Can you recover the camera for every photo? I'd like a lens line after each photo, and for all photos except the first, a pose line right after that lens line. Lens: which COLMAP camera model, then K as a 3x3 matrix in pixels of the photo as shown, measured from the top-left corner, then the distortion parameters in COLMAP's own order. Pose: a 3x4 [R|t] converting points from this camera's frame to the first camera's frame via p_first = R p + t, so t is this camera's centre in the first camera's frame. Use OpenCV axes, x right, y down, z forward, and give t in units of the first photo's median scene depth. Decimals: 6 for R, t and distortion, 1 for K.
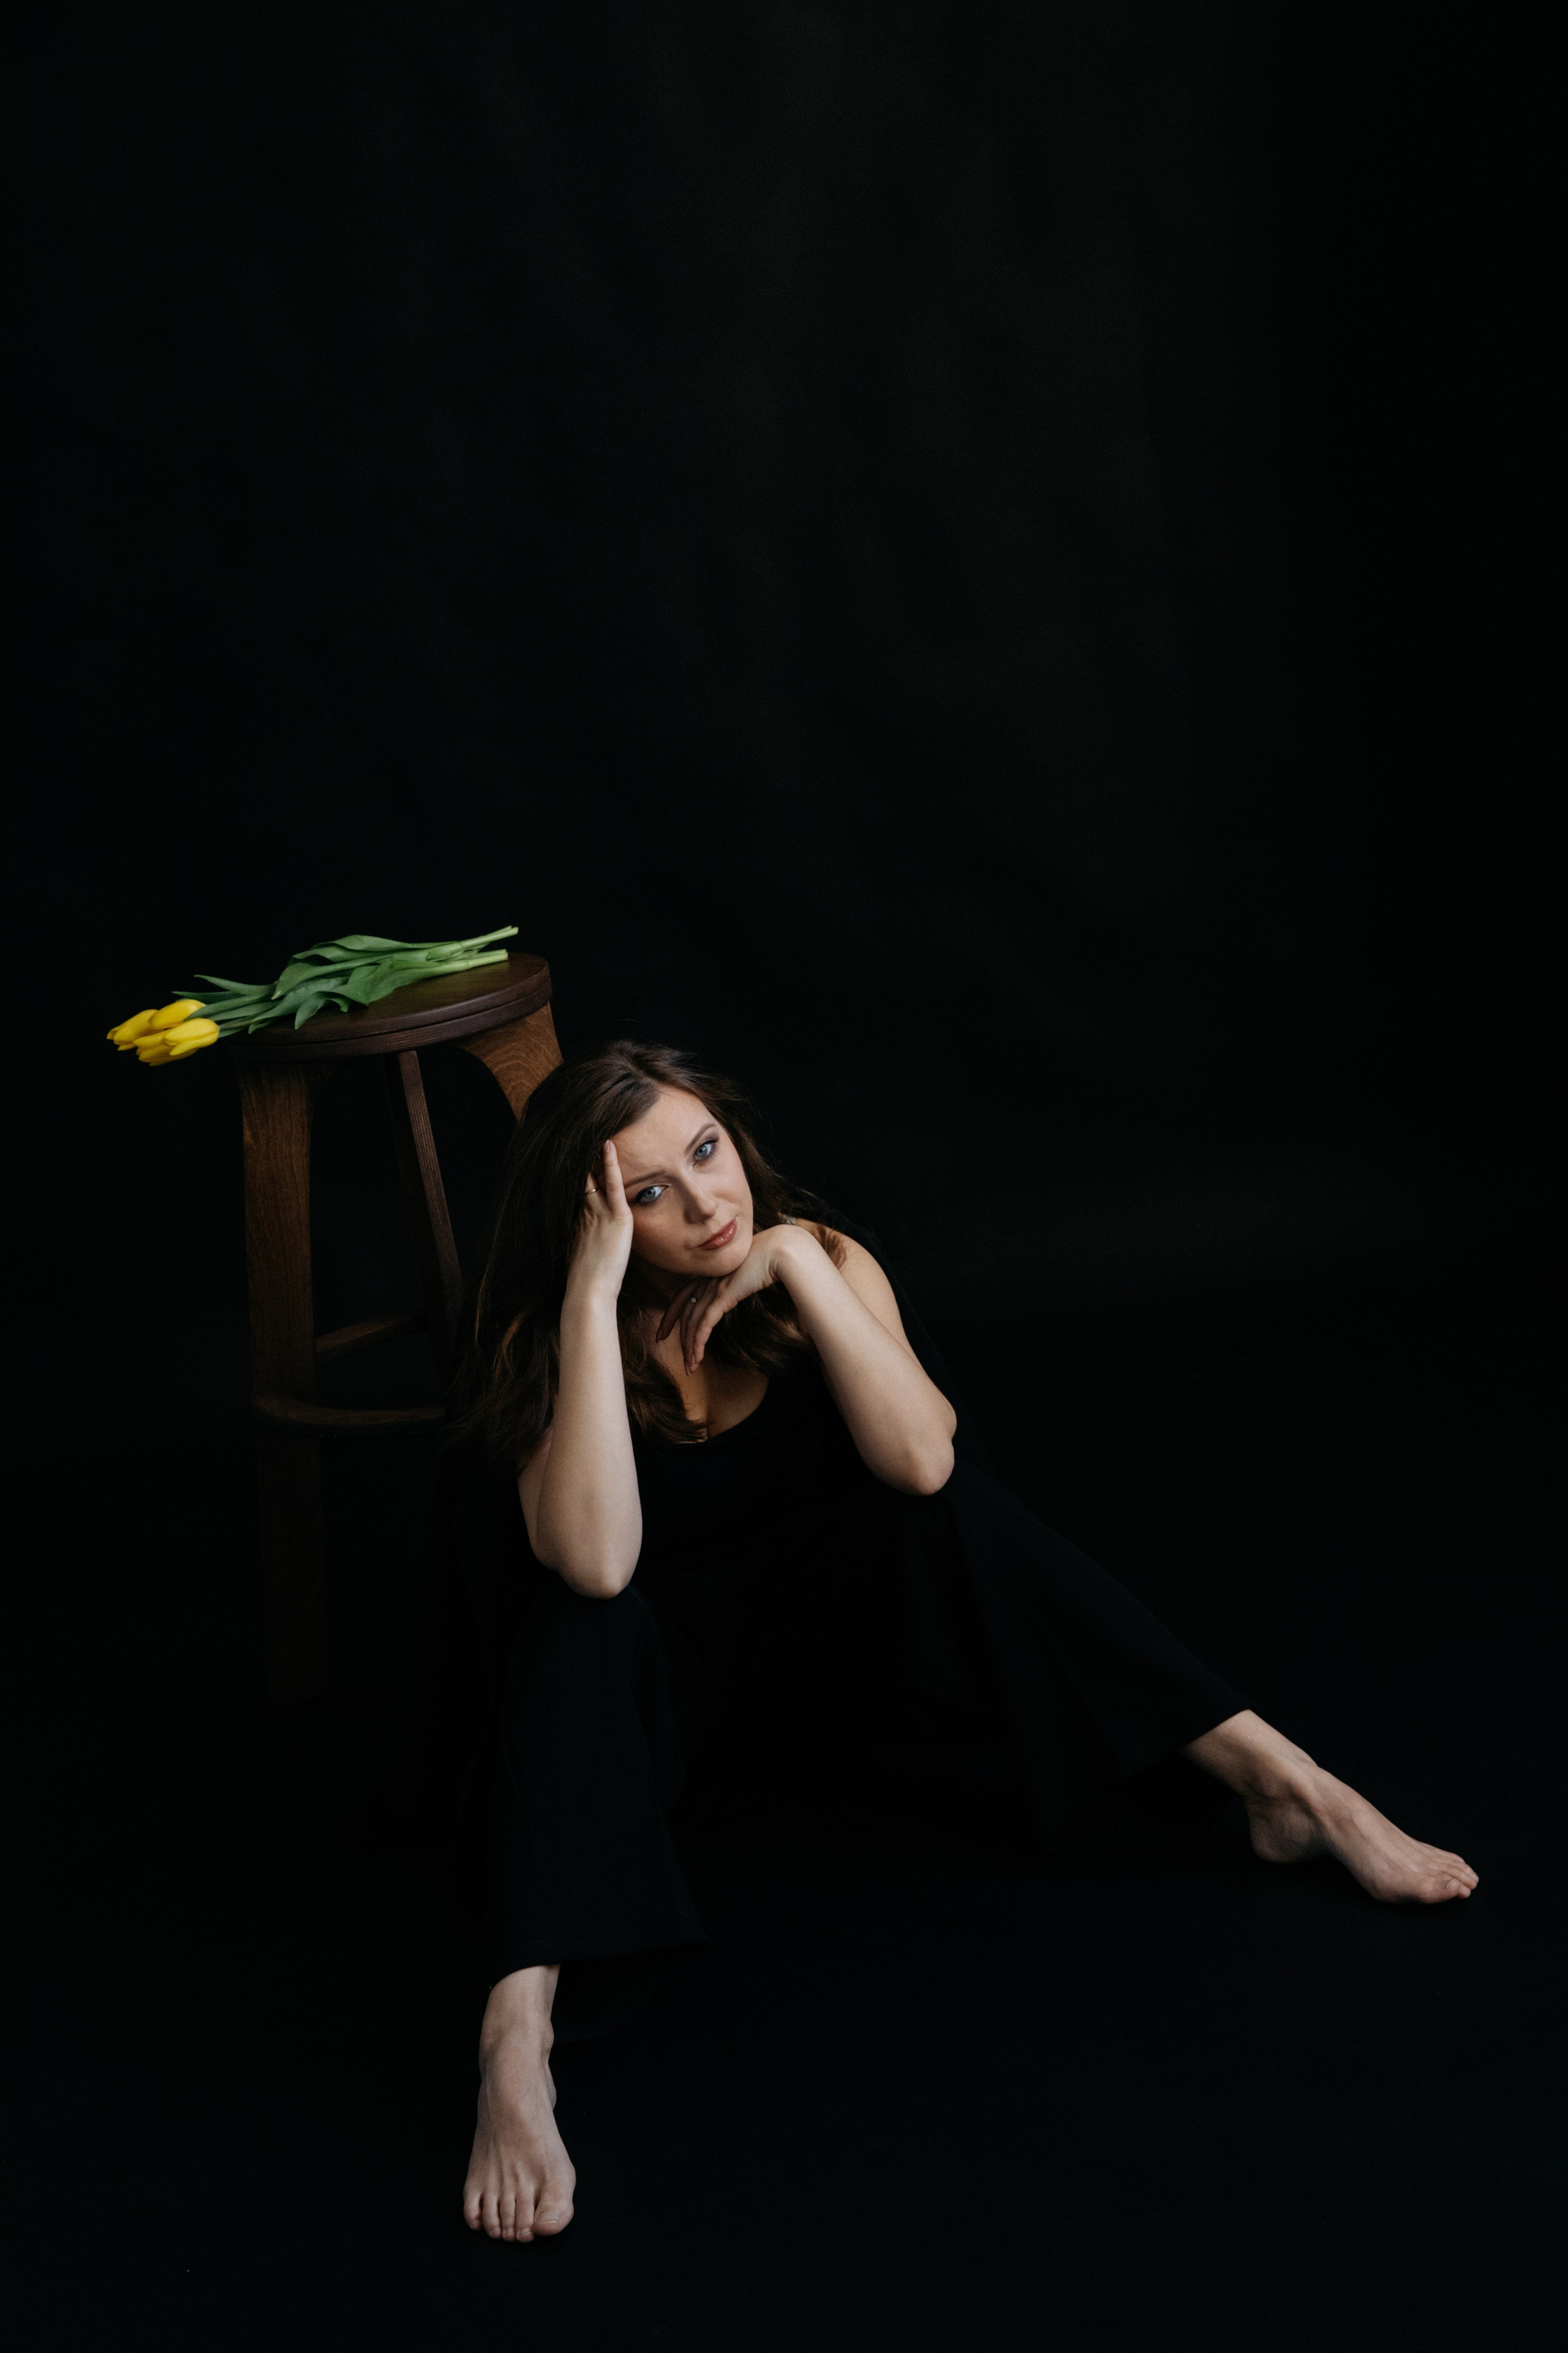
lens RADIAL K [[3270.9, 0, 784.0], [0, 3270.9, 1176.5], [0, 0, 1]] dist [0.132258, -0.021052]
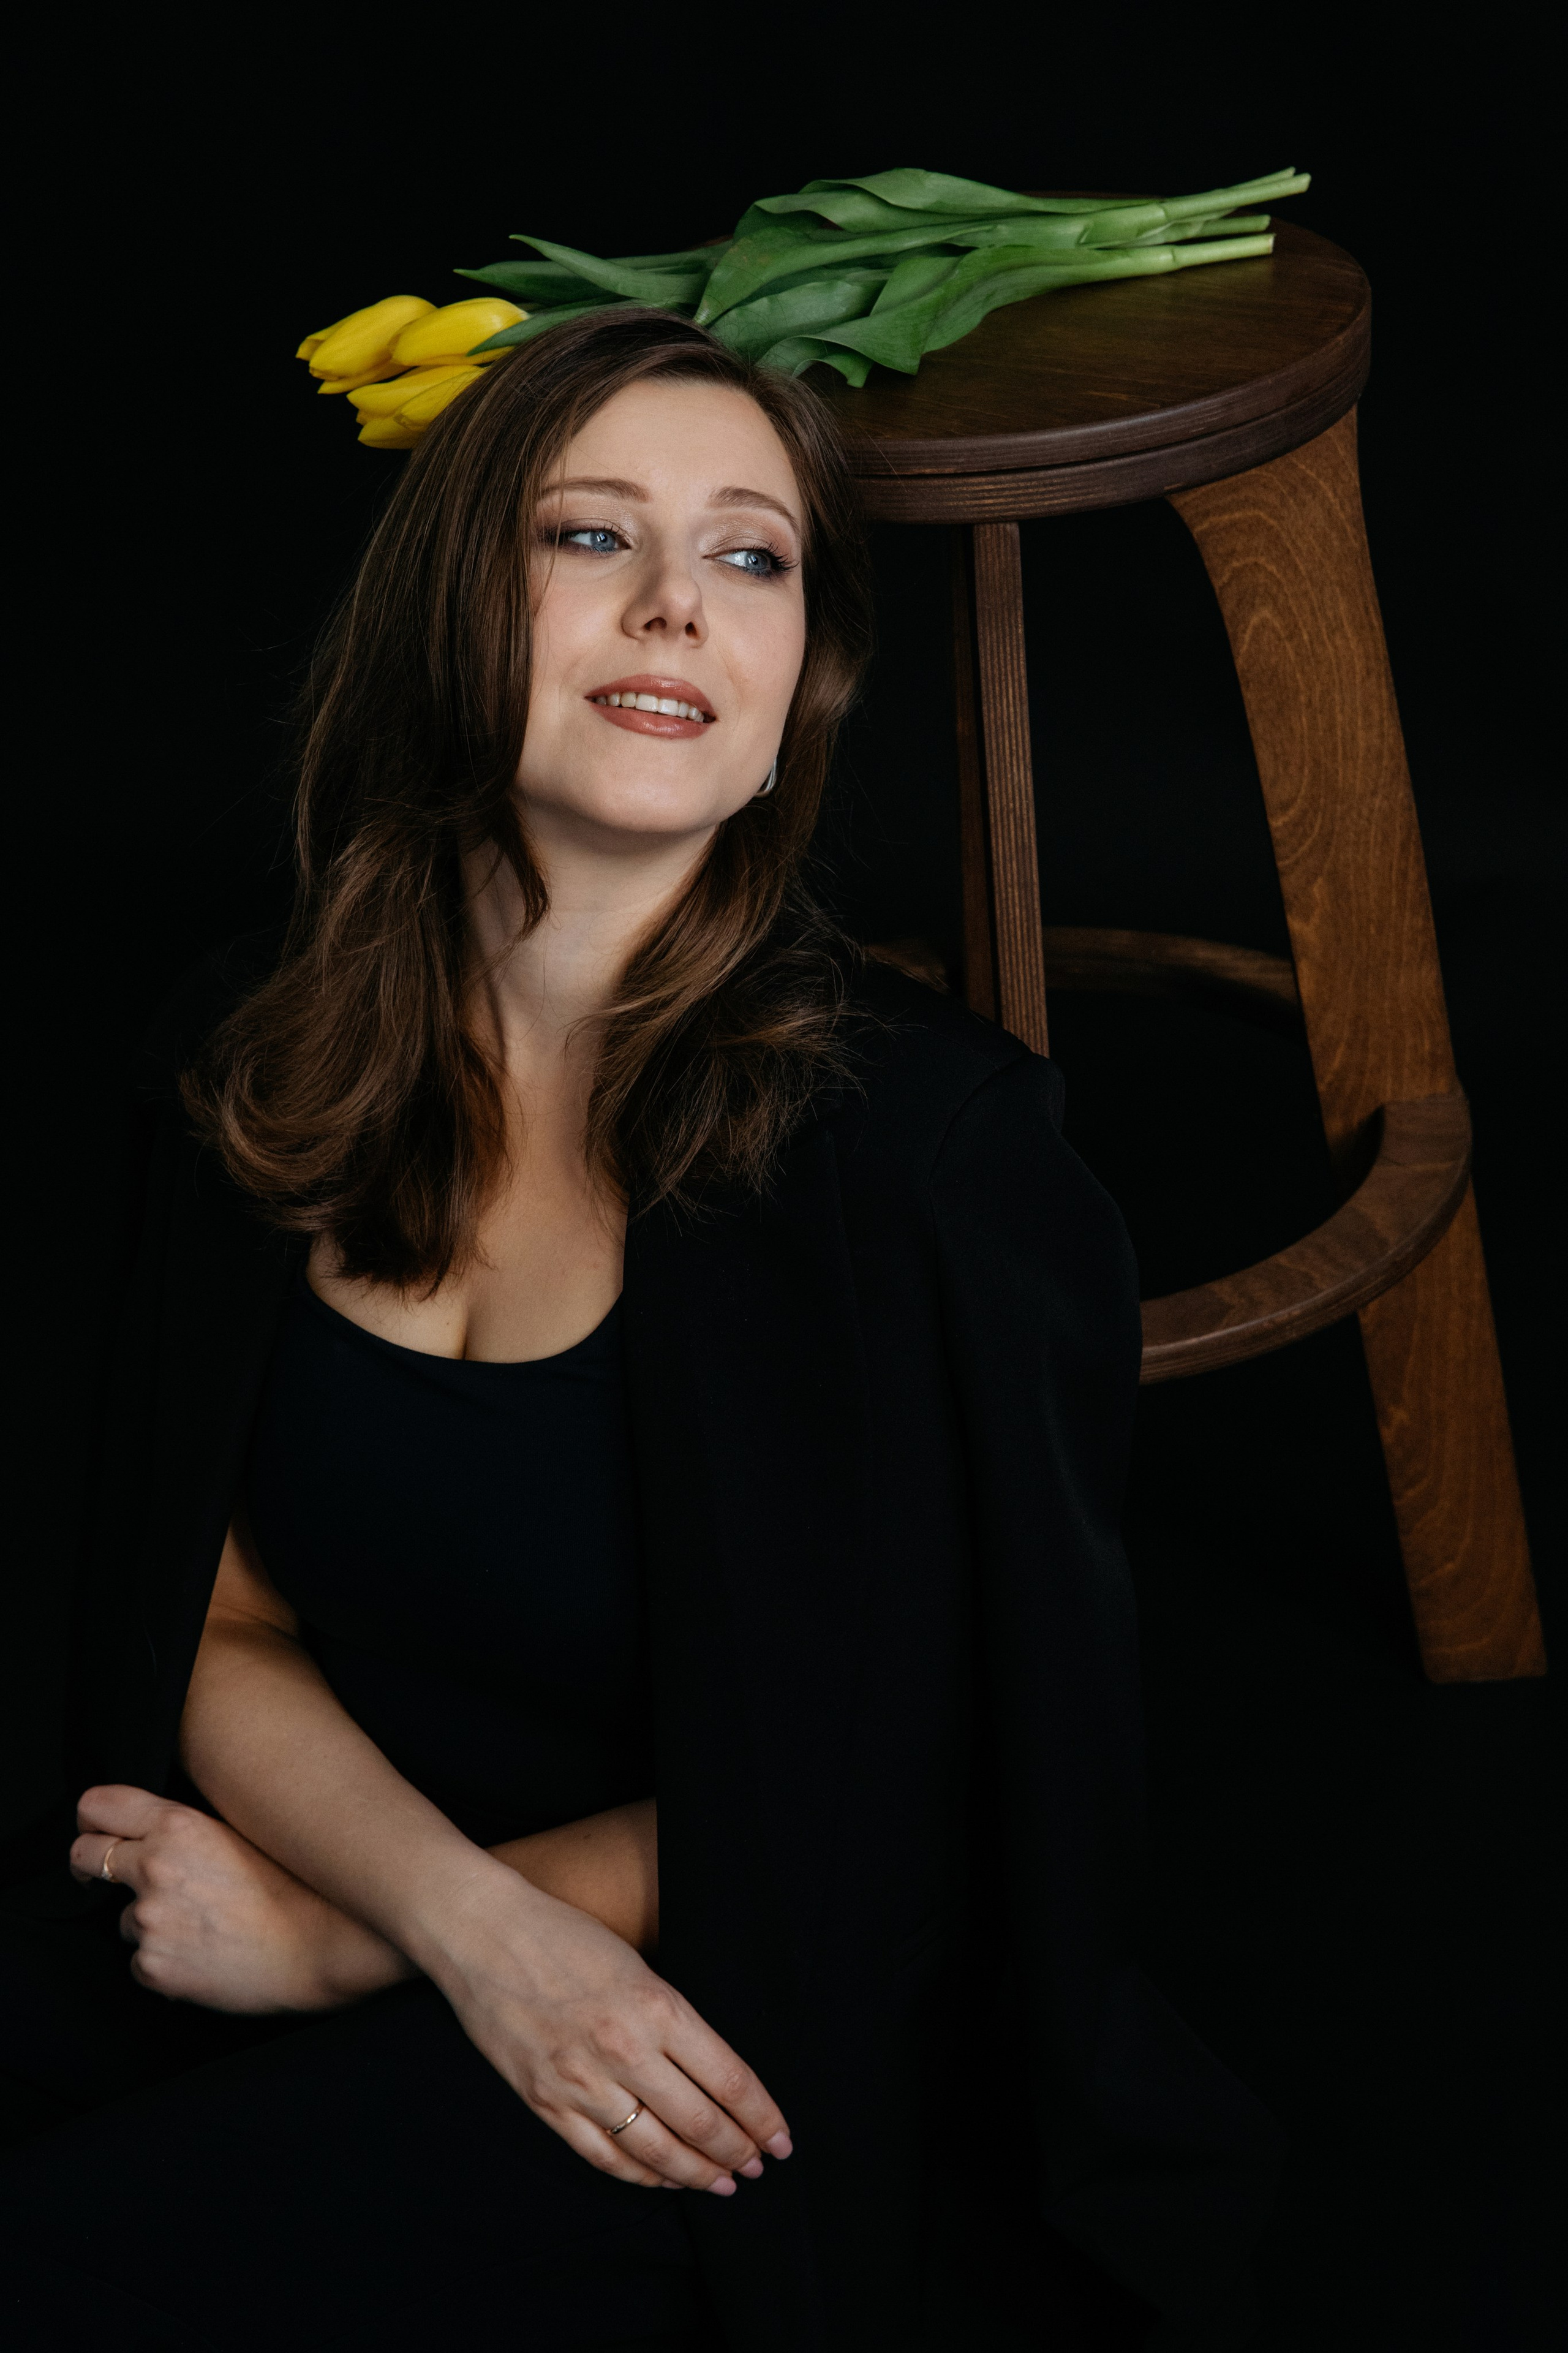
lens RADIAL K [[4215.6, 0, 784.0], [0, 4215.6, 1176.5], [0, 0, 1]] dist [0.213150, 0.324624]
pose [[0.979928, 0.158781, -0.120536, -0.064391], [-0.120362, 0.953246, 0.277191, -0.101620], [0.158913, -0.257119, 0.953224, 0.474443]]
